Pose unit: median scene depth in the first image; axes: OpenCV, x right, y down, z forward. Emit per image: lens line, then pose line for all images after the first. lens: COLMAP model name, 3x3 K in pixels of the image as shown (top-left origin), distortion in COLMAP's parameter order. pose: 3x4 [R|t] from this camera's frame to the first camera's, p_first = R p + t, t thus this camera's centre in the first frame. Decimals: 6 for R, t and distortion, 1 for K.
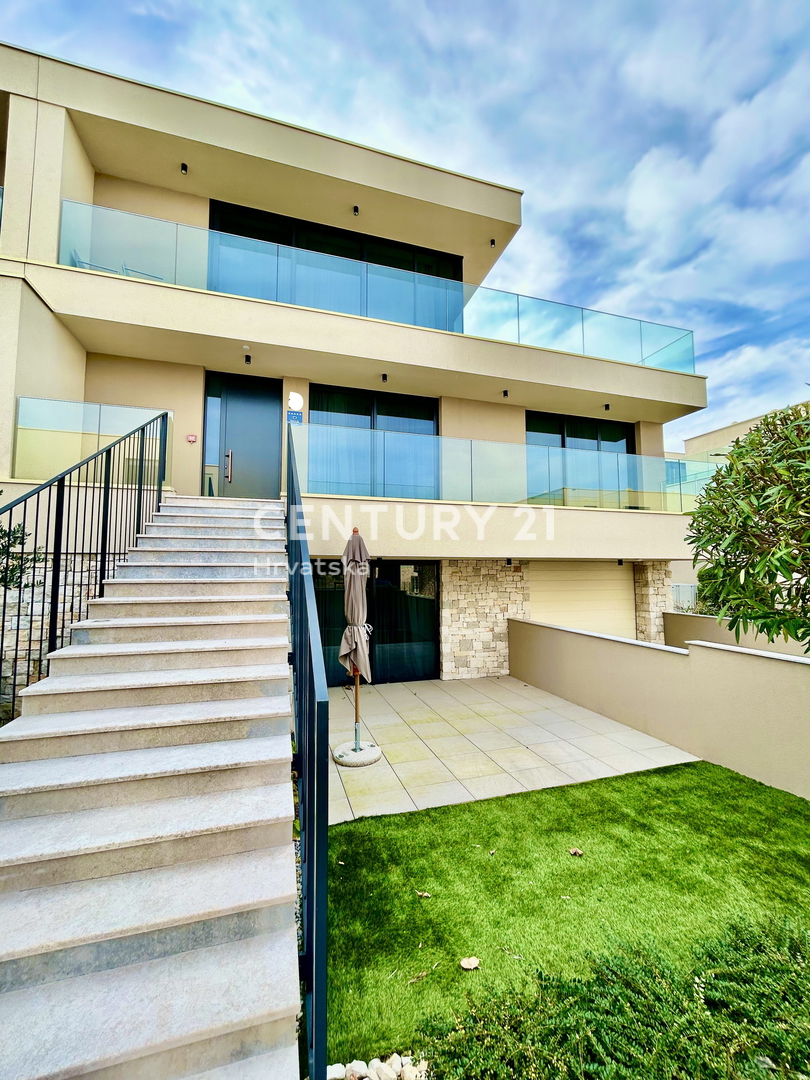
lens RADIAL K [[435.7, 0, 403.1], [0, 435.7, 544.9], [0, 0, 1]] dist [-0.002446, -0.000103]
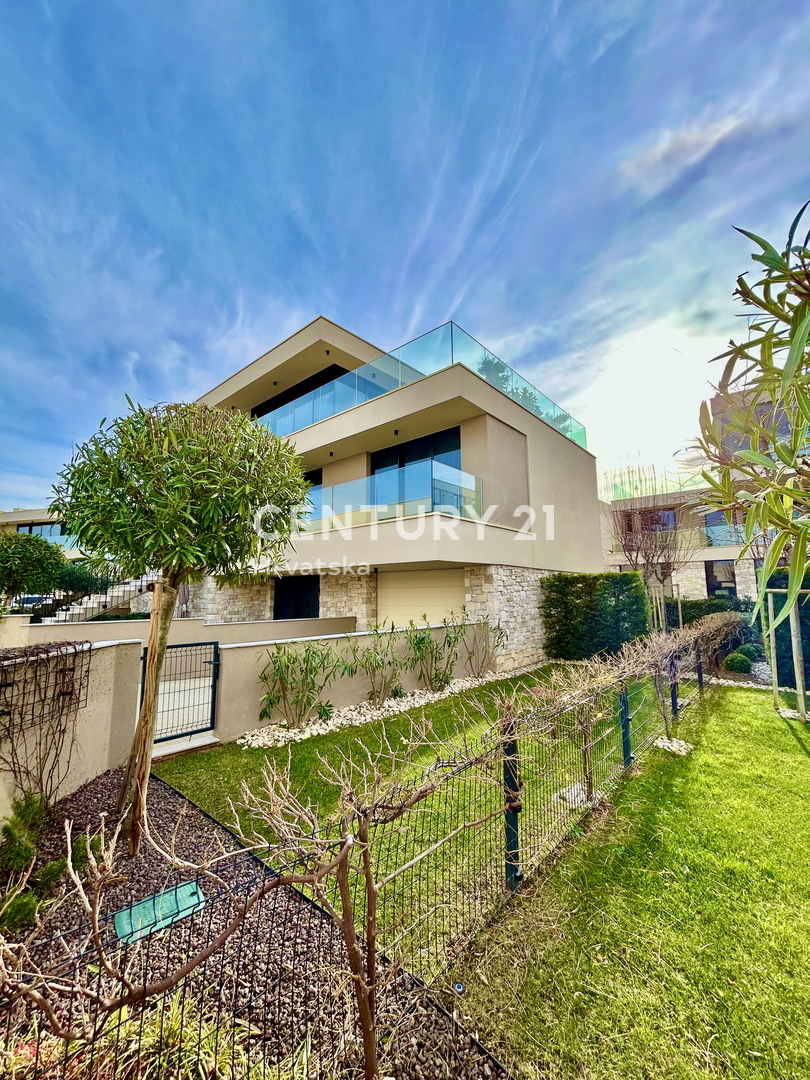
lens RADIAL K [[435.7, 0, 402.8], [0, 435.7, 537.9], [0, 0, 1]] dist [-0.002446, -0.000103]
pose [[0.528016, -0.101609, -0.843134, 1.369948], [0.073838, 0.994549, -0.073616, 0.037303], [0.846018, -0.023385, 0.532641, 0.399040]]
